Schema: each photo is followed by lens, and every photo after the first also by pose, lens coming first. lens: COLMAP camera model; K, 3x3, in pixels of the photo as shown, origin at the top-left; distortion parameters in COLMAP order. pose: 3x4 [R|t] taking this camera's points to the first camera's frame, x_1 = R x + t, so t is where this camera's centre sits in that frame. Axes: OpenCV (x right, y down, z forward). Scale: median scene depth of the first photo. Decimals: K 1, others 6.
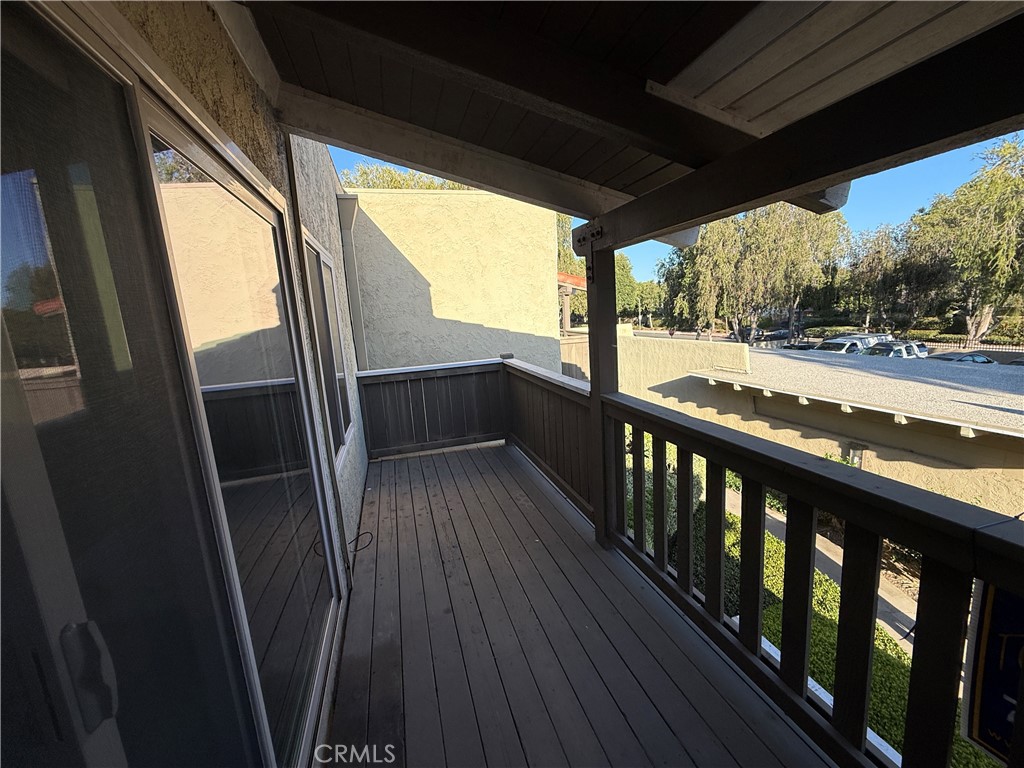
lens RADIAL K [[406.3, 0, 508.0], [0, 406.3, 381.2], [0, 0, 1]] dist [-0.000488, -0.000039]
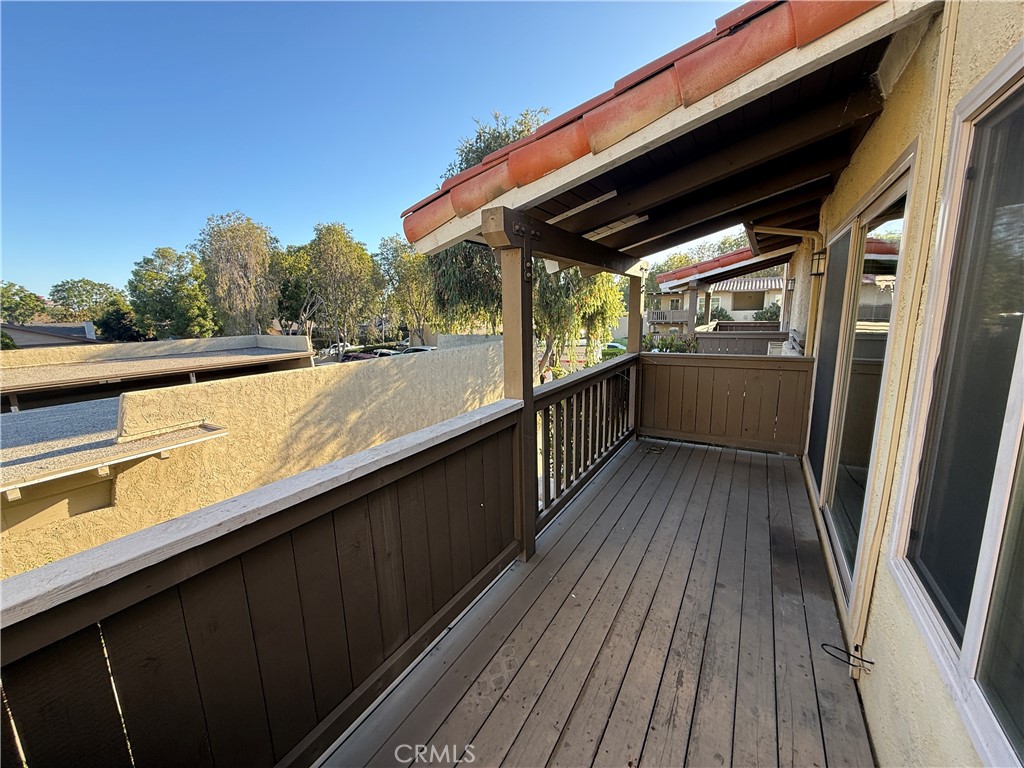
lens RADIAL K [[406.3, 0, 507.1], [0, 406.3, 382.8], [0, 0, 1]] dist [-0.000488, -0.000039]
pose [[-0.670294, -0.053074, 0.740195, -0.454919], [0.186621, 0.953329, 0.237353, -0.244295], [-0.718247, 0.297233, -0.629106, 1.640468]]
